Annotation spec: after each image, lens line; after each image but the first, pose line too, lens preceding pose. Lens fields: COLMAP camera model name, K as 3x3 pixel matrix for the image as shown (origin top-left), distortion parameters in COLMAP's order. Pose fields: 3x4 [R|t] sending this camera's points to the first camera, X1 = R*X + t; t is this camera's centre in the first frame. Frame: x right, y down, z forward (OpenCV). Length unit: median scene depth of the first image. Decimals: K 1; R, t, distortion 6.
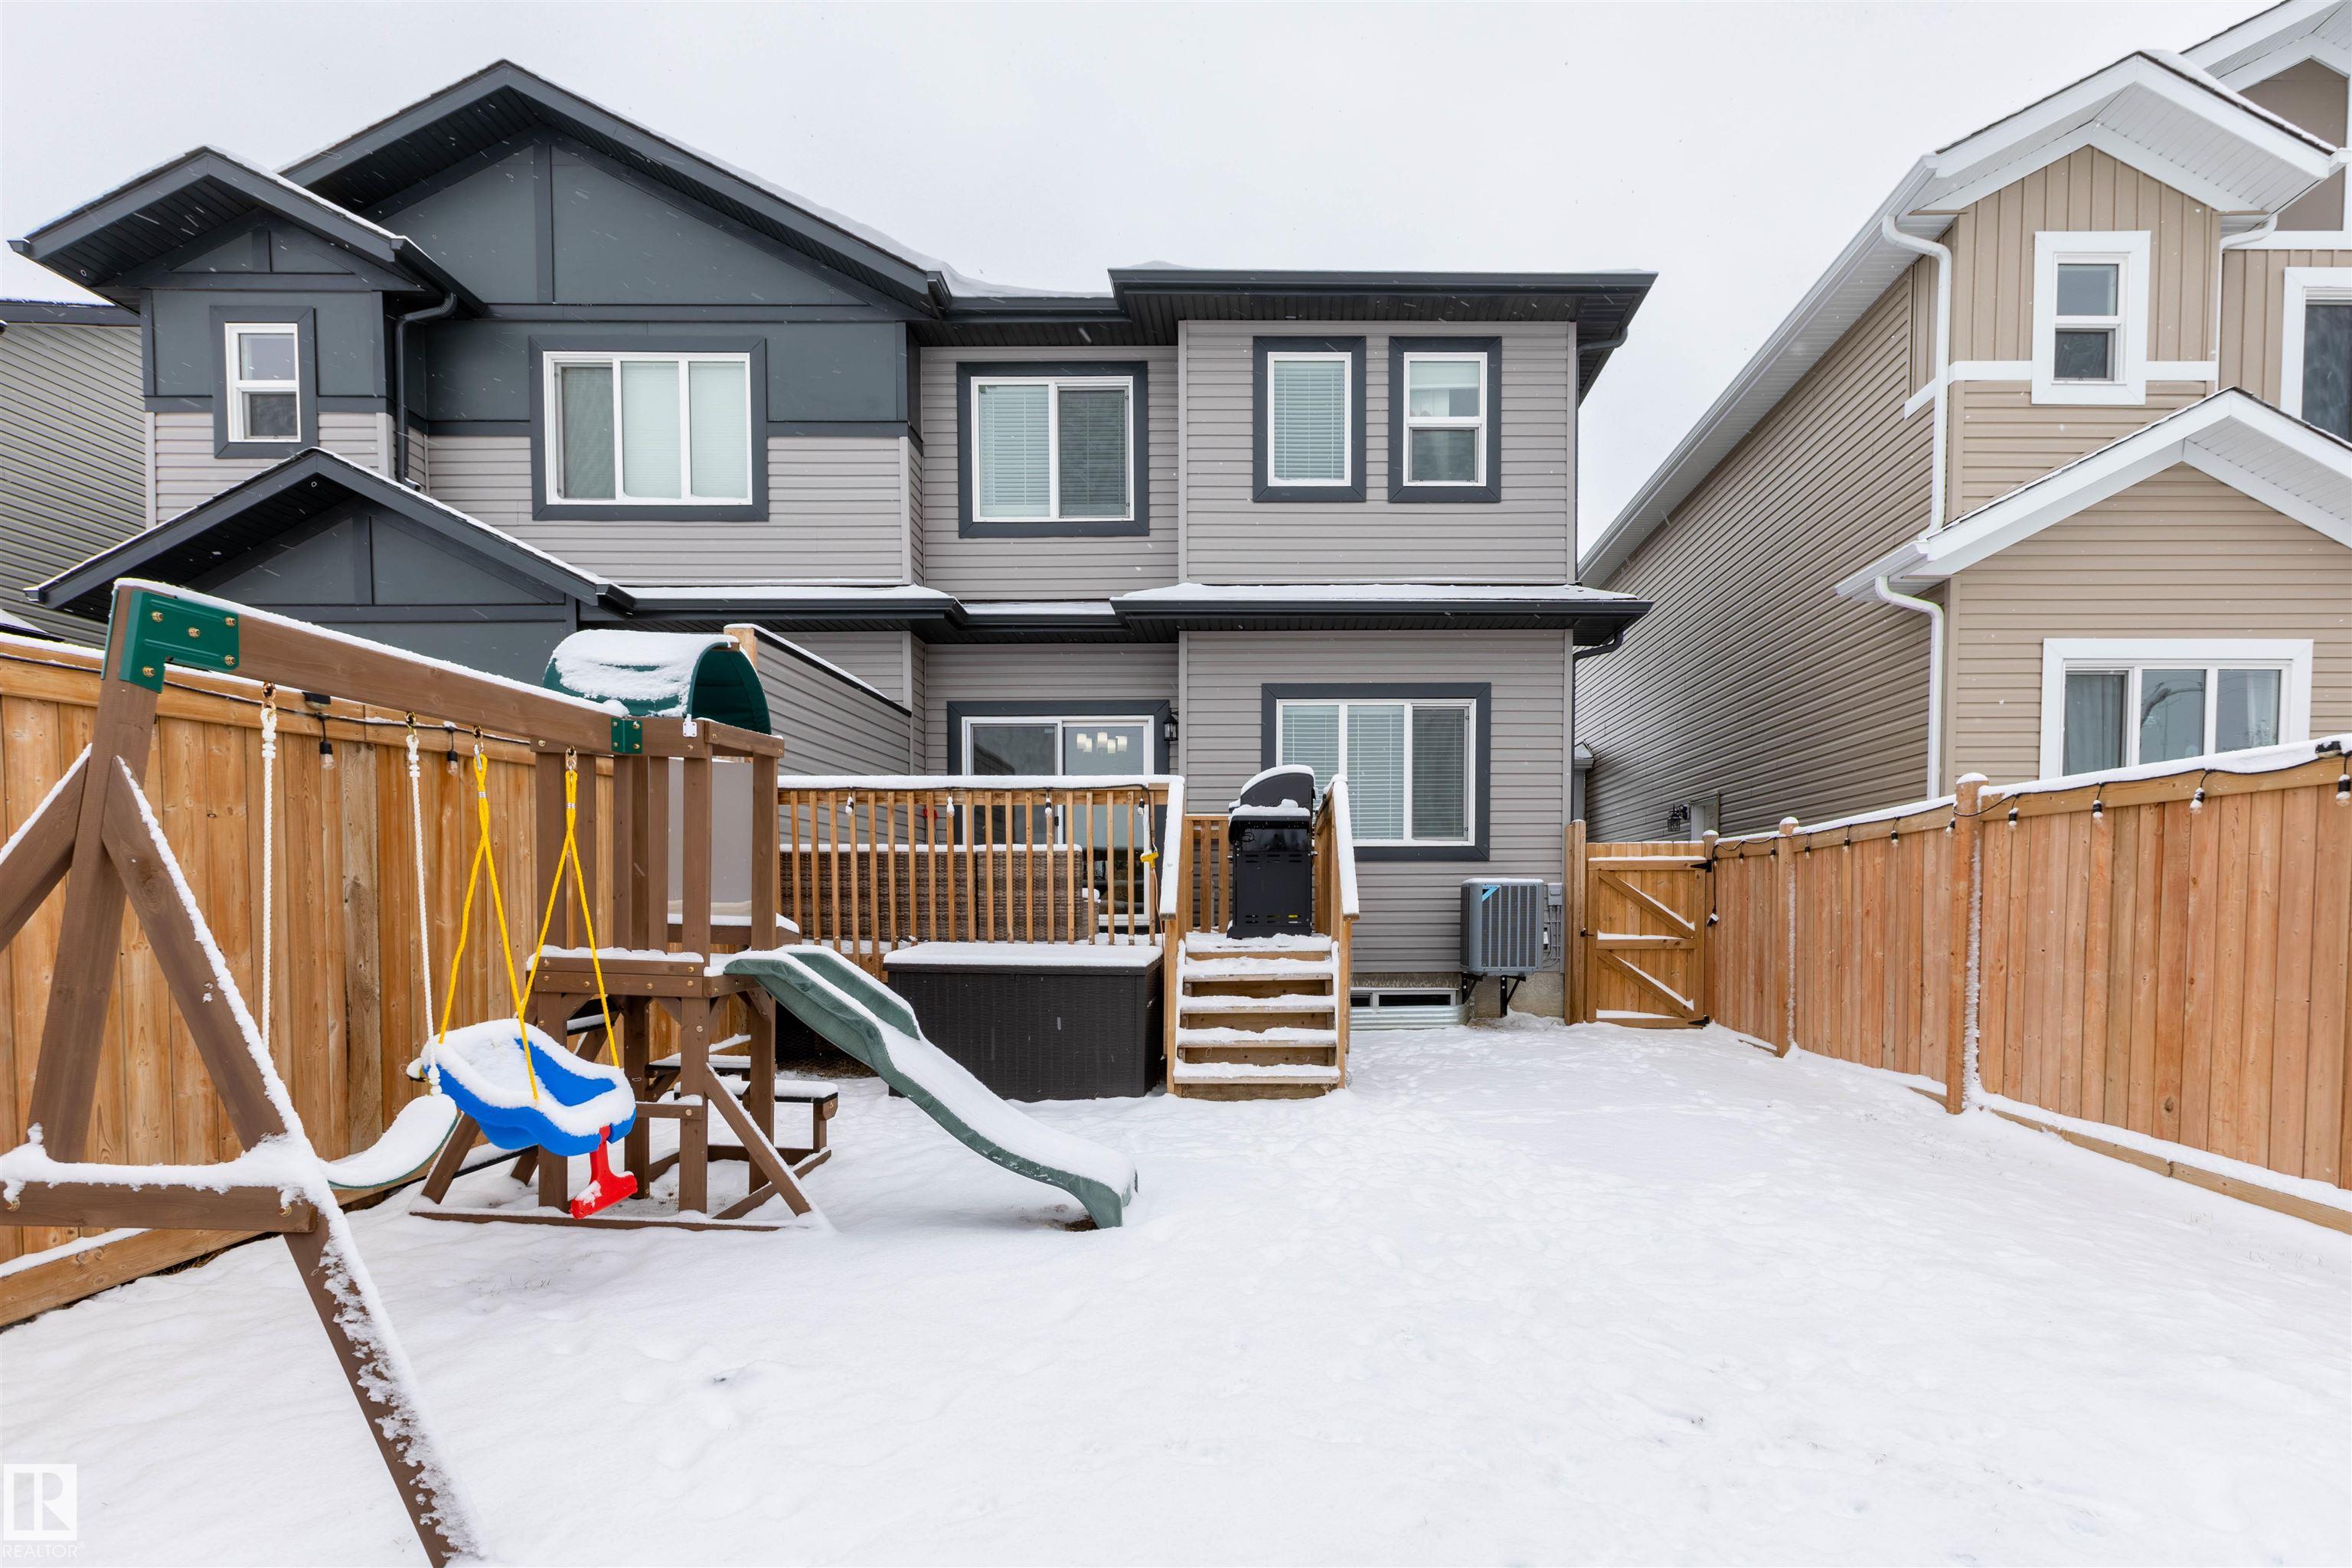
lens RADIAL K [[1105.8, 0, 1318.1], [0, 1105.8, 938.6], [0, 0, 1]] dist [0.001636, 0.000967]
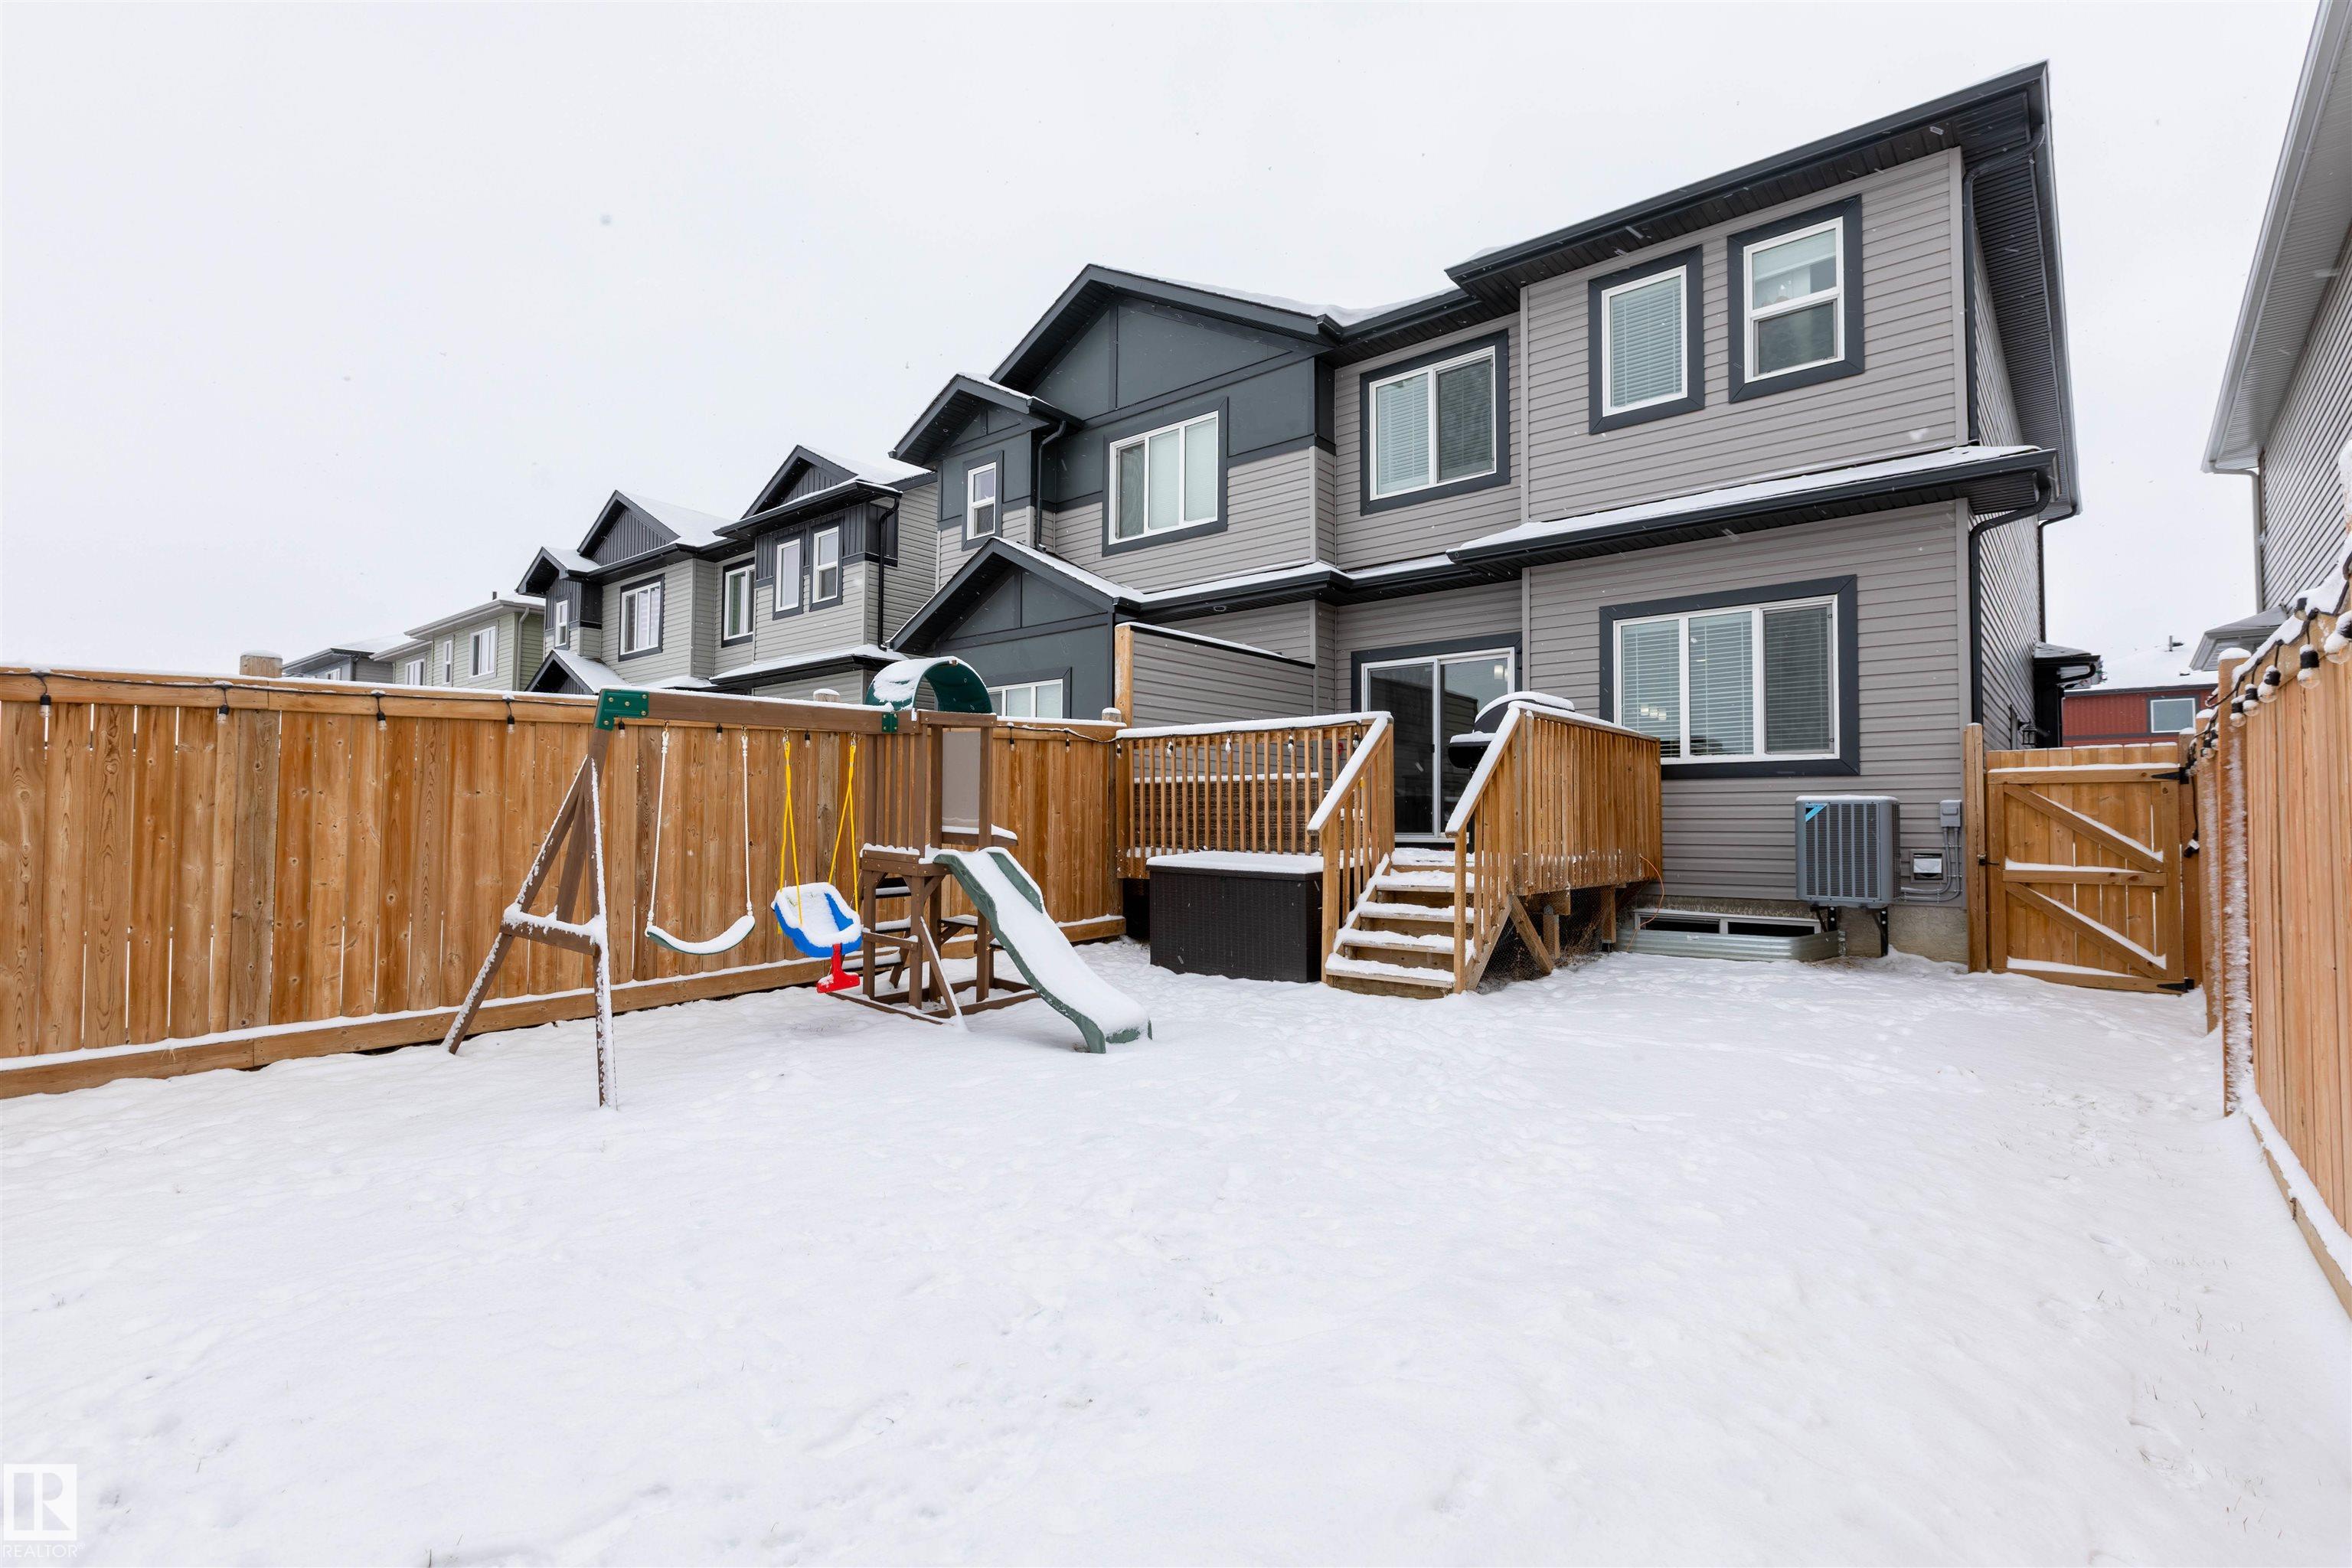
lens RADIAL K [[1105.8, 0, 1206.4], [0, 1105.8, 772.6], [0, 0, 1]] dist [0.001636, 0.000967]
pose [[0.761150, -0.024468, -0.648114, 0.339040], [-0.025720, 0.997363, -0.067858, -0.000078], [0.648065, 0.068320, 0.758514, 0.004255]]
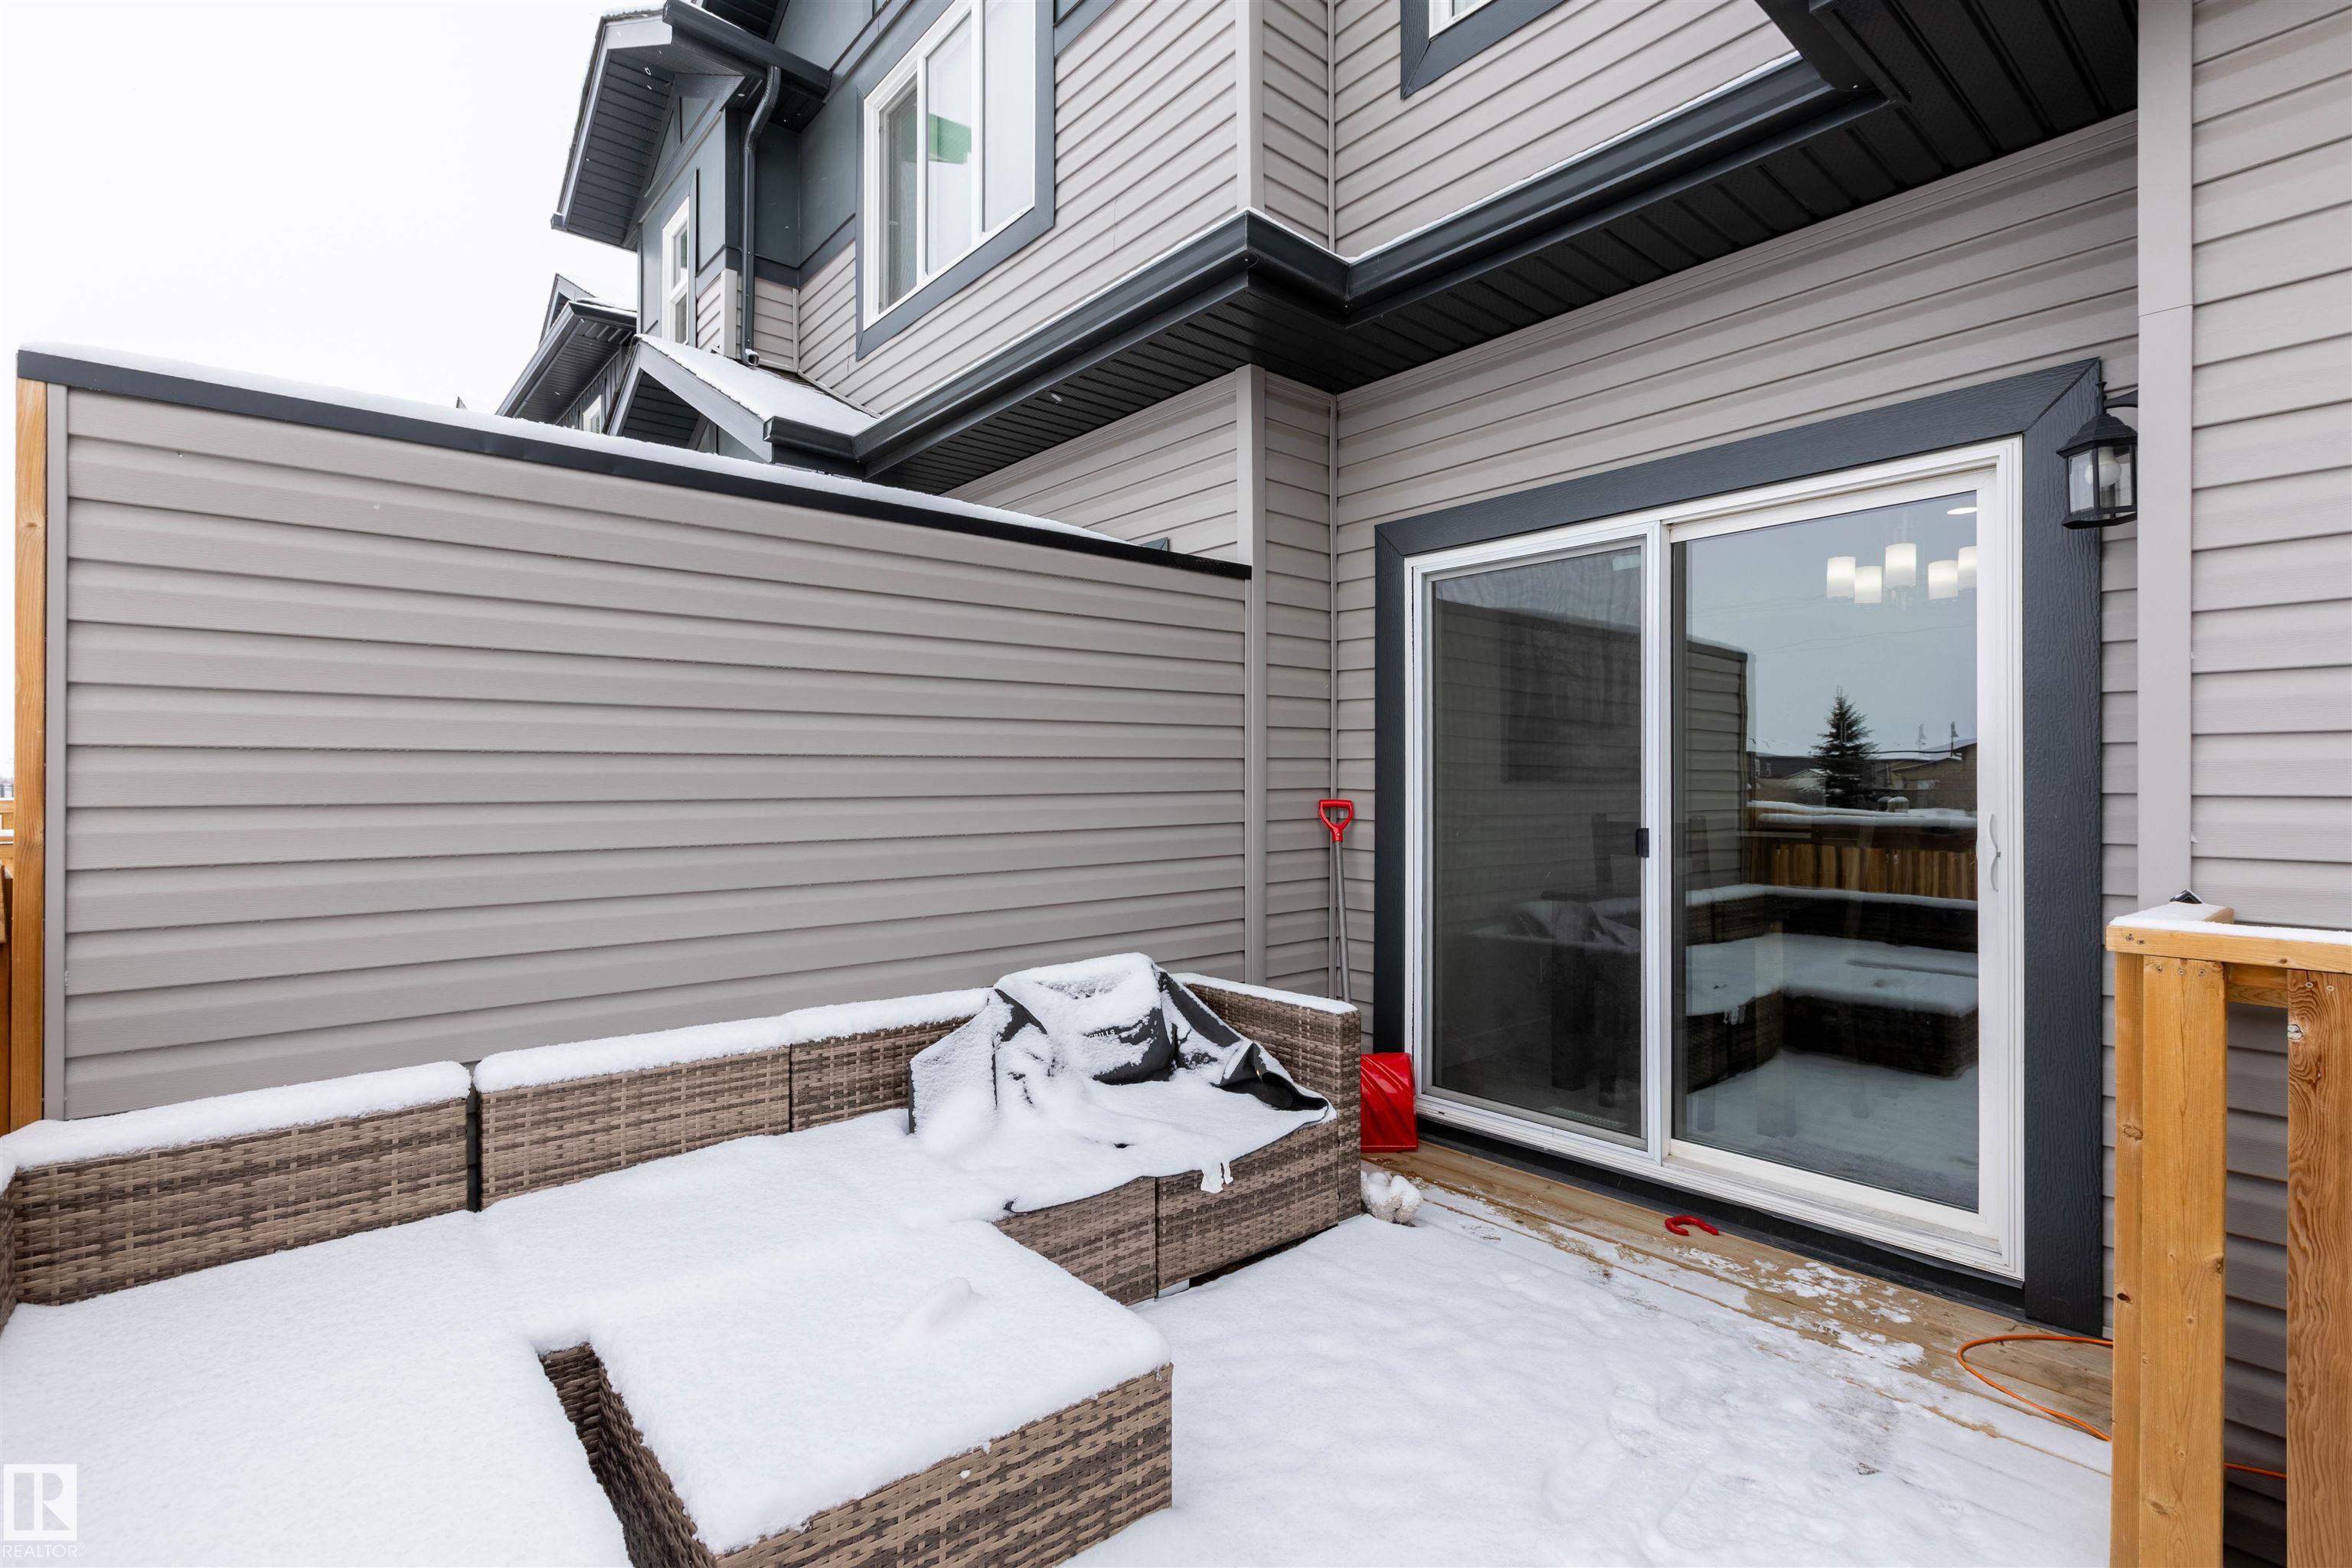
lens RADIAL K [[1105.8, 0, 1187.5], [0, 1105.8, 767.5], [0, 0, 1]] dist [0.001636, 0.000967]
pose [[0.645351, -0.008009, -0.763844, -0.084439], [-0.018395, 0.999492, -0.026022, -0.126033], [0.763665, 0.030844, 0.644876, 0.750714]]
